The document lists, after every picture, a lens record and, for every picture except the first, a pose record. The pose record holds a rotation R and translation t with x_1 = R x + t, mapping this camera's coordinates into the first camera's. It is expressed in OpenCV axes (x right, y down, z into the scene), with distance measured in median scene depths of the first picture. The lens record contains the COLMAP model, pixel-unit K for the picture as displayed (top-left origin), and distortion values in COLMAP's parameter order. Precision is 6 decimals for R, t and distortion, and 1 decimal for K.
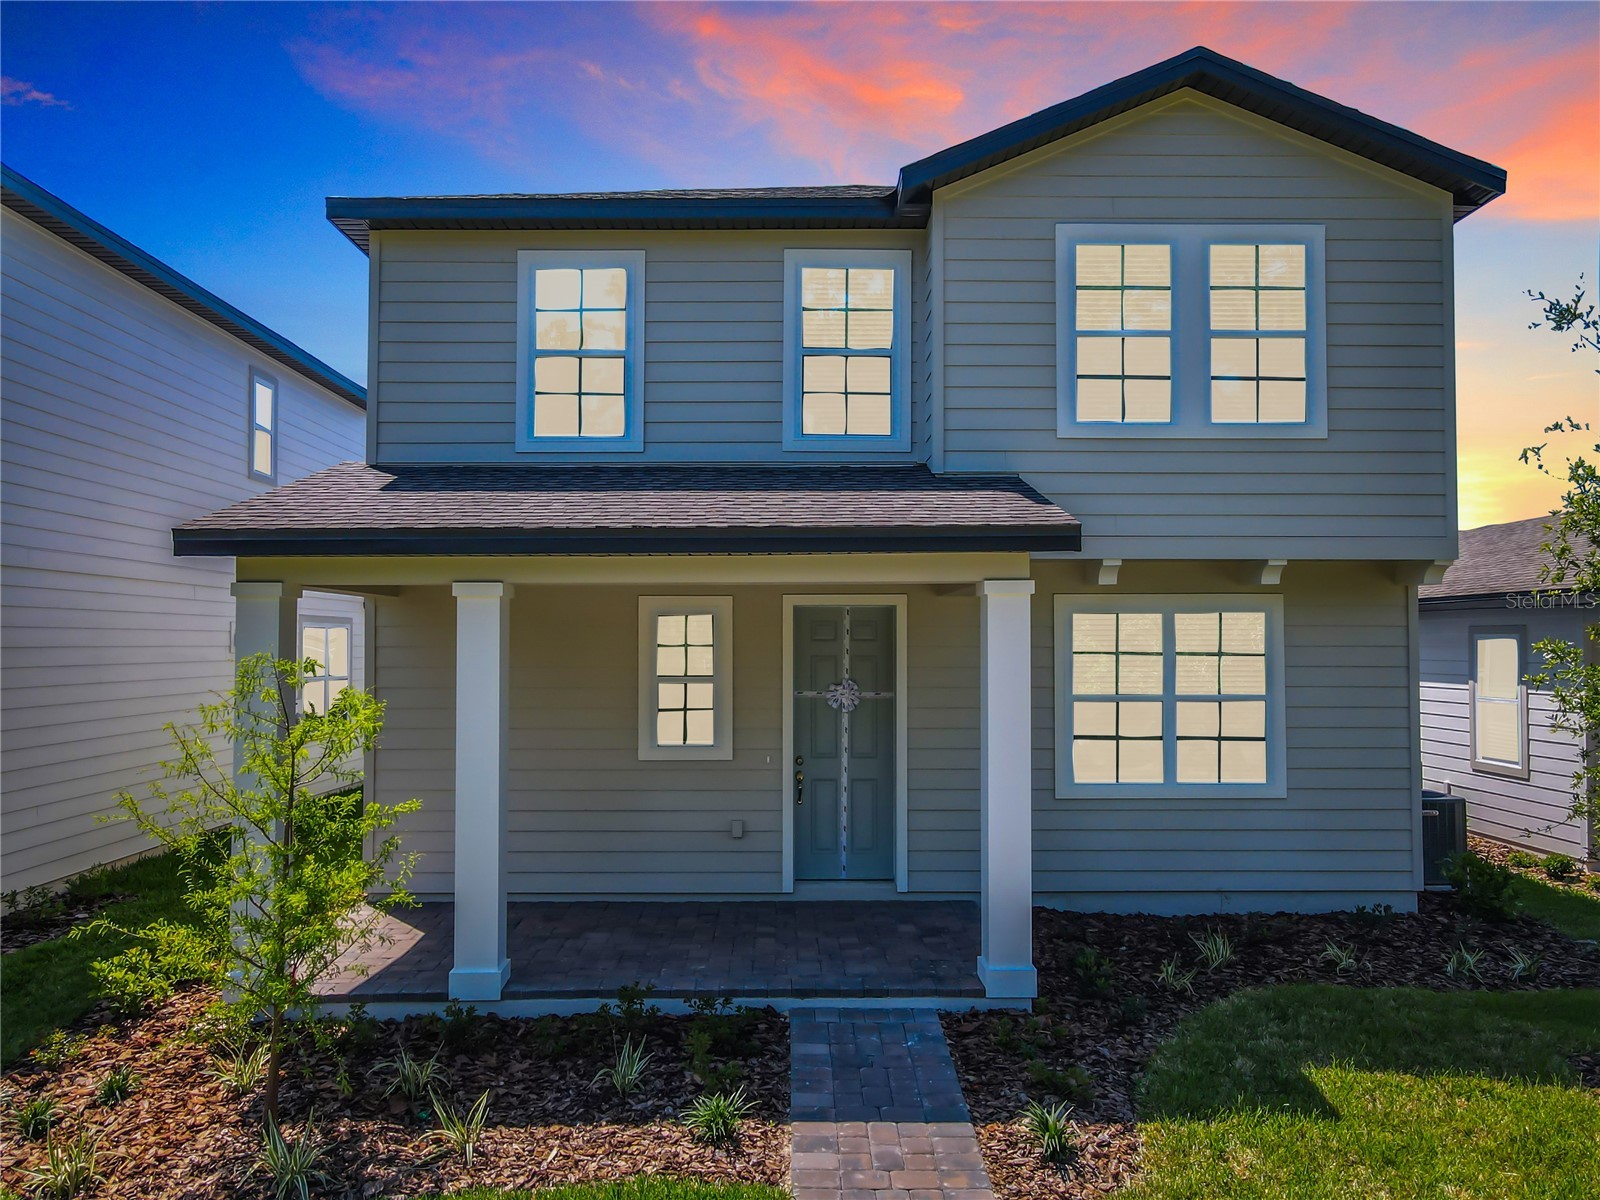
lens RADIAL K [[1187.4, 0, 793.6], [0, 1187.4, 599.1], [0, 0, 1]] dist [0.016247, 0.003789]
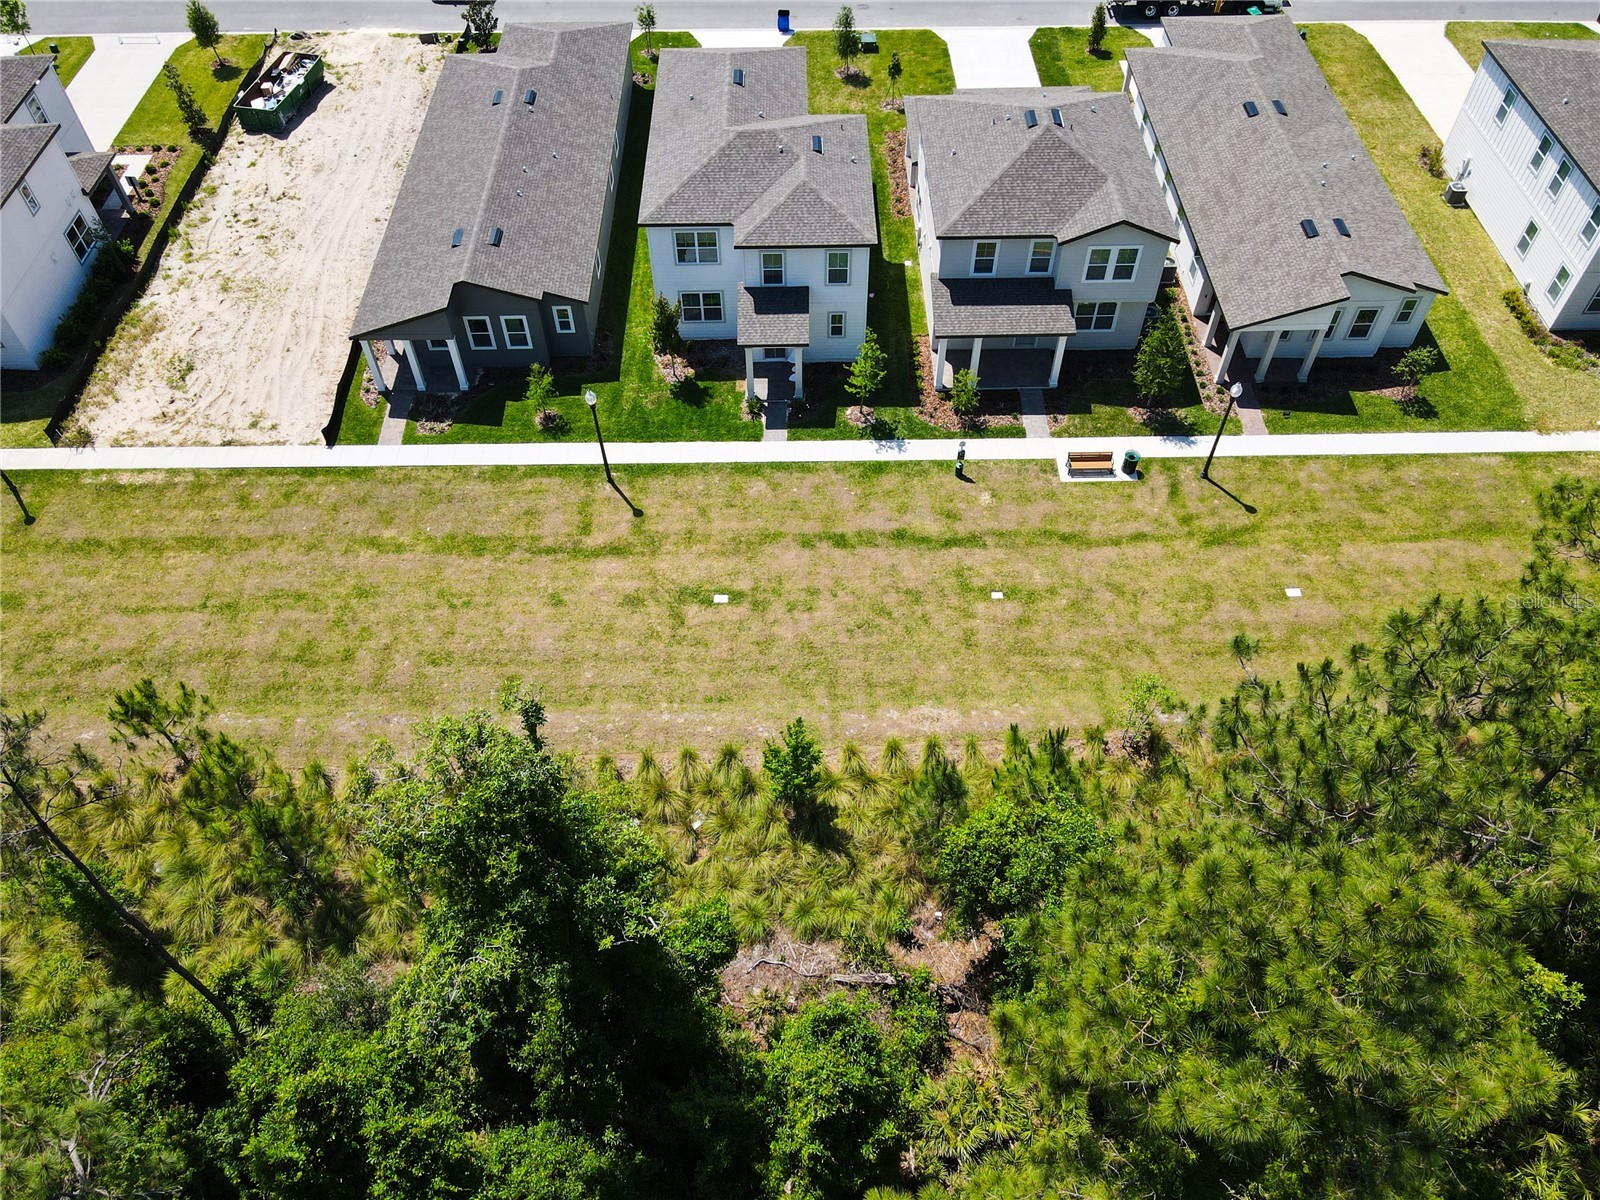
lens RADIAL K [[1174.9, 0, 792.7], [0, 1174.9, 609.0], [0, 0, 1]] dist [0.004910, 0.009988]
pose [[0.999913, -0.002693, -0.012901, -1.178053], [0.011982, 0.593425, 0.804800, -4.193108], [0.005488, -0.804885, 0.593406, -3.862571]]
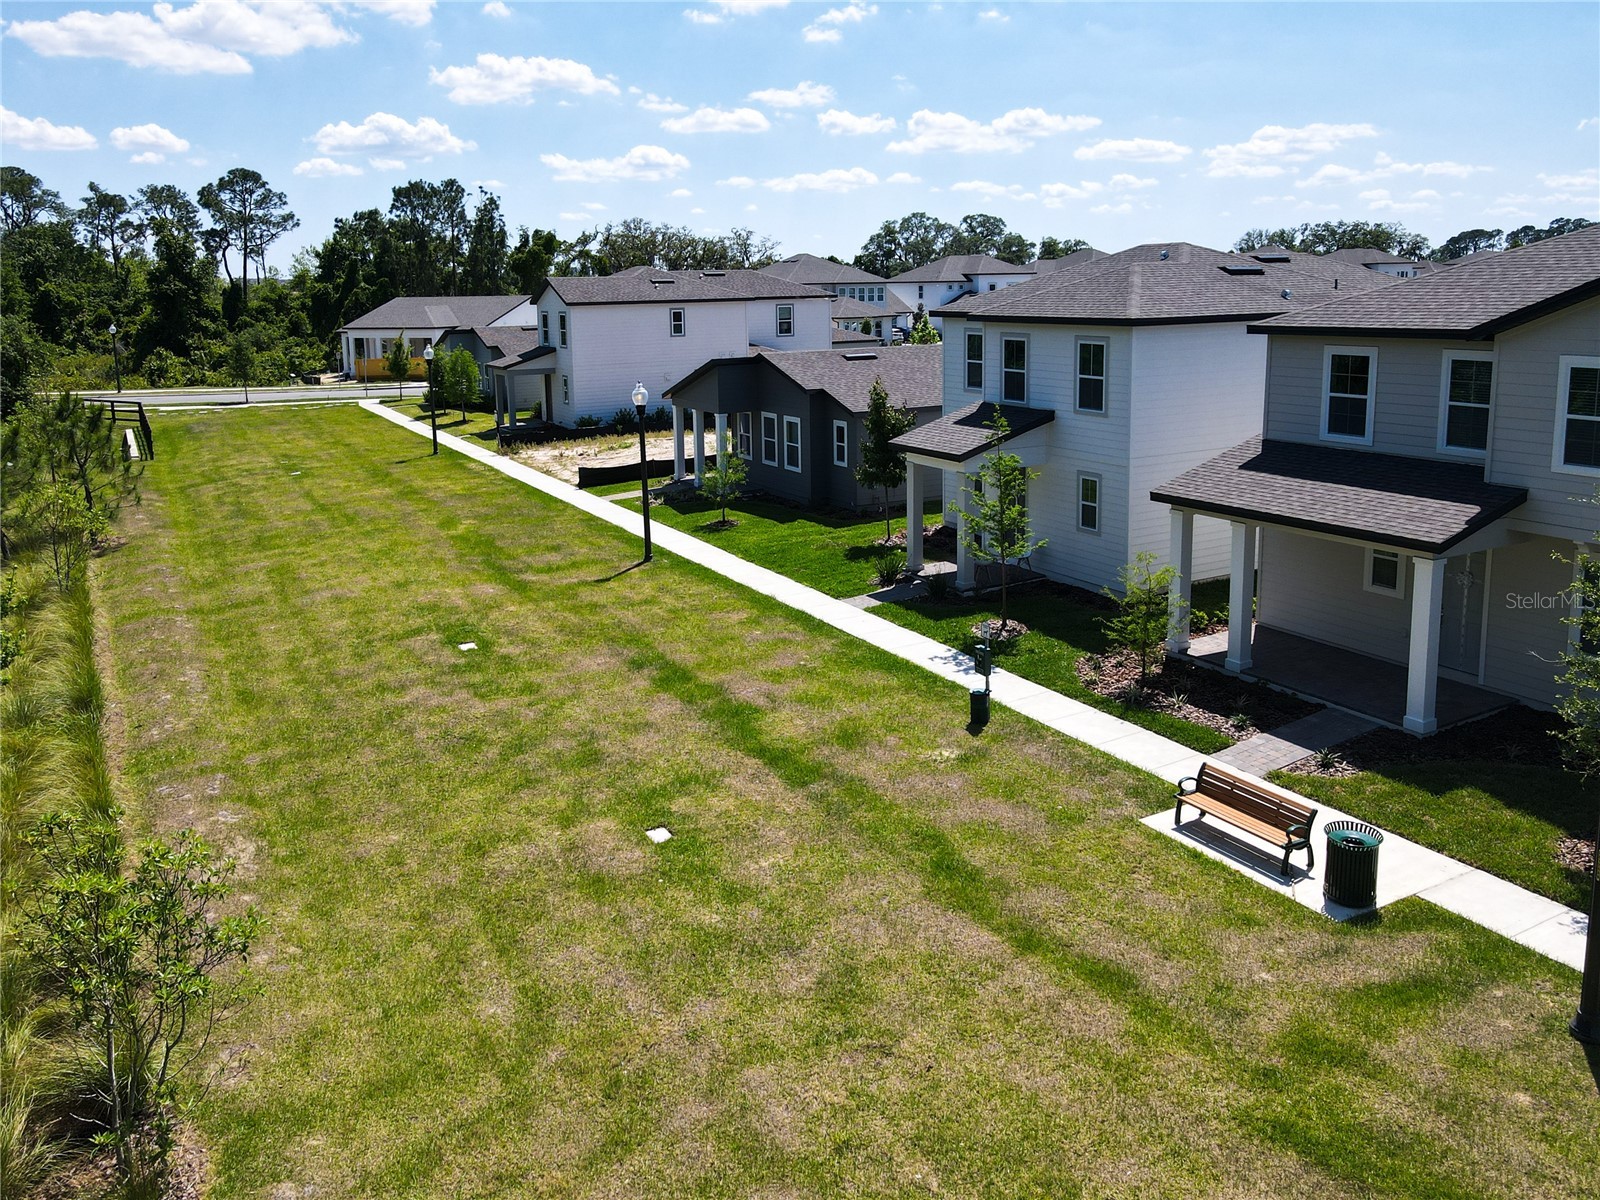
lens RADIAL K [[1214.2, 0, 801.3], [0, 1214.2, 506.3], [0, 0, 1]] dist [0.008192, 0.010282]
pose [[0.479251, 0.149767, -0.864805, 1.648090], [0.054683, 0.978324, 0.199729, -0.659547], [0.875973, -0.143010, 0.460673, -1.136162]]
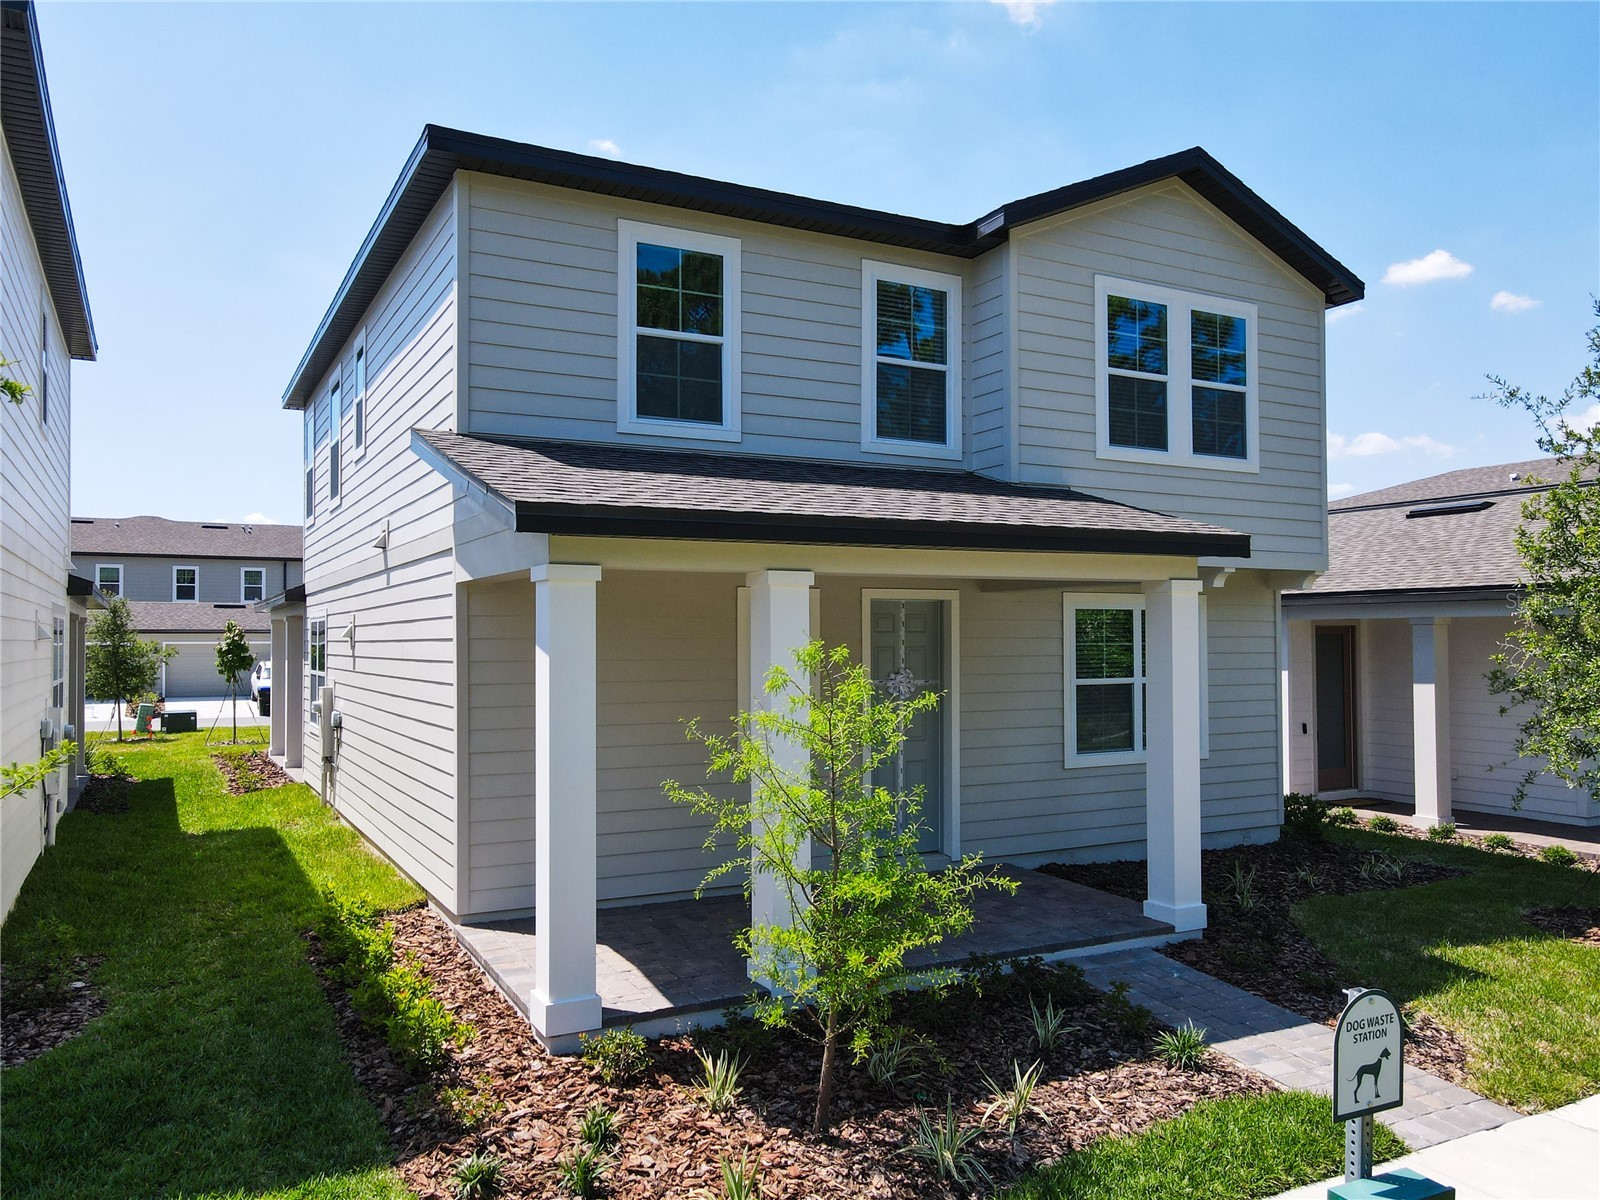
lens RADIAL K [[1174.9, 0, 792.7], [0, 1174.9, 609.0], [0, 0, 1]] dist [0.004910, 0.009988]
pose [[0.888262, 0.011300, 0.459198, -0.713267], [-0.015858, 0.999856, 0.006071, 0.012328], [-0.459063, -0.012675, 0.888313, 0.140919]]
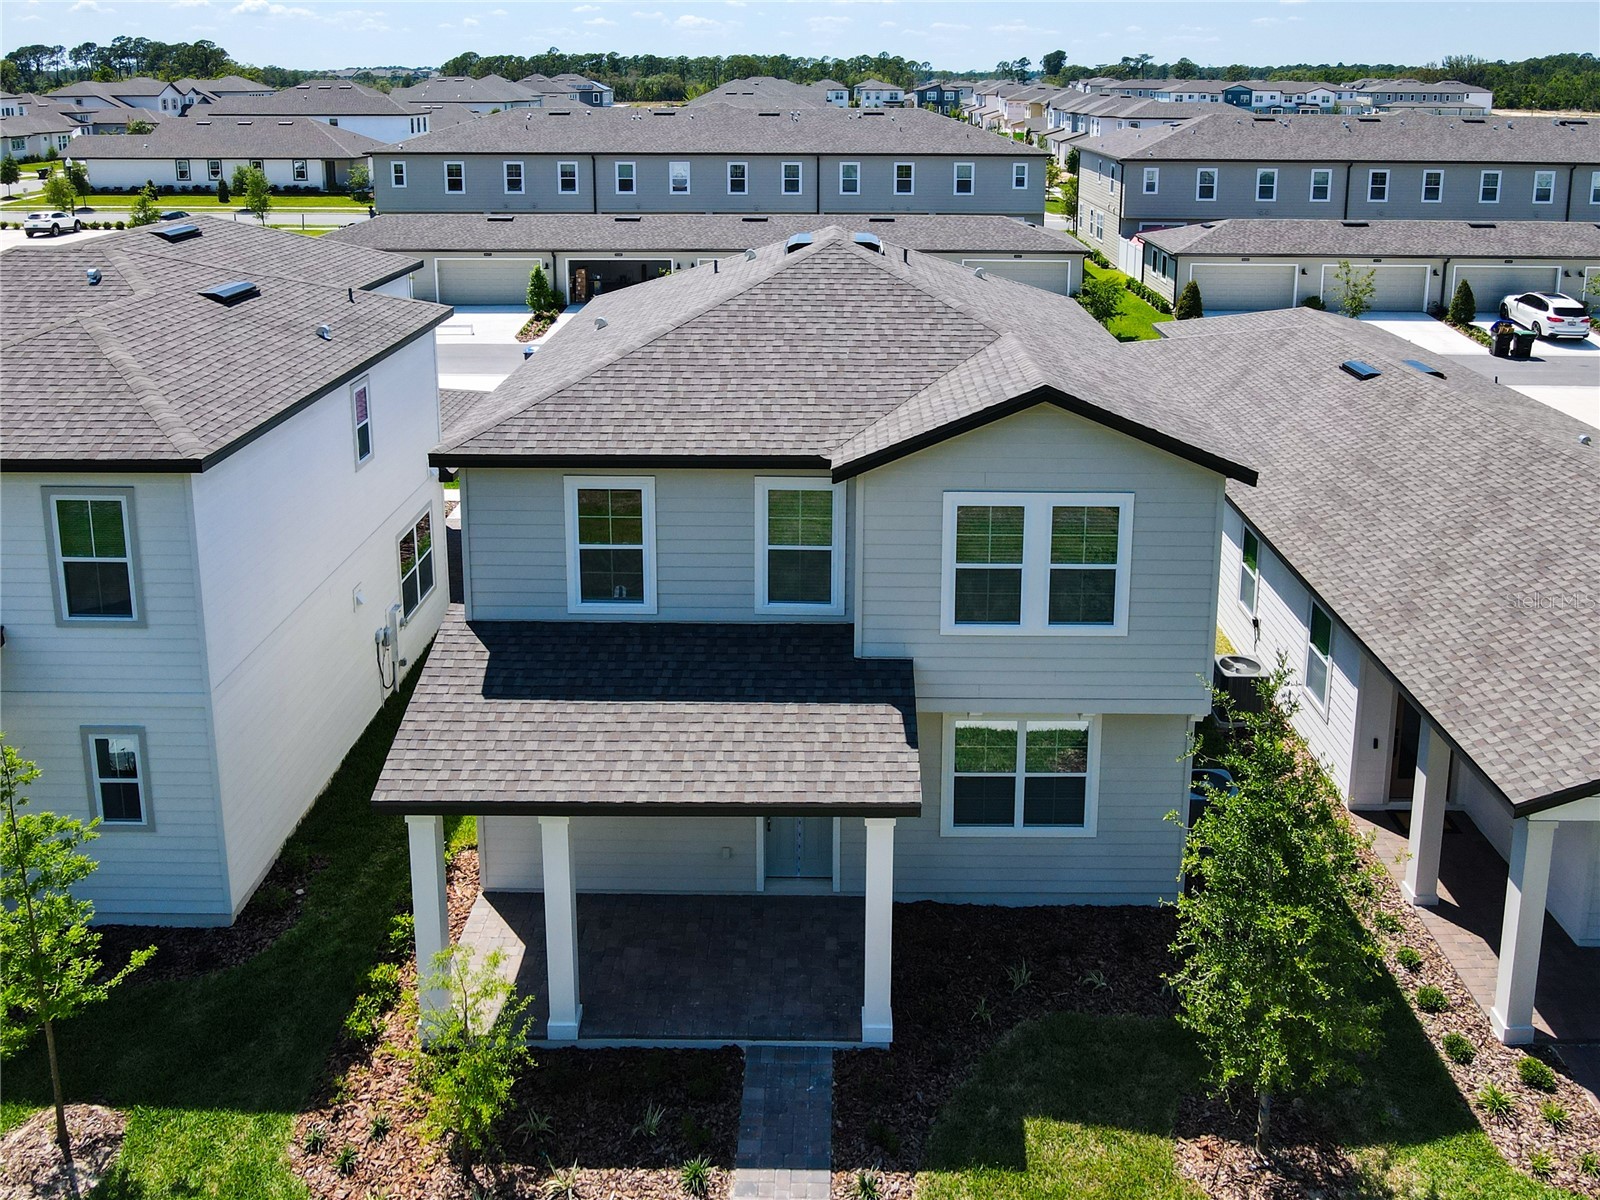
lens RADIAL K [[1291.3, 0, 823.4], [0, 1291.3, 309.4], [0, 0, 1]] dist [-0.012783, 0.005025]
pose [[0.999723, 0.007075, -0.022443, 0.139898], [-0.002026, 0.976071, 0.217444, -1.083360], [0.023444, -0.217339, 0.975815, -0.565271]]
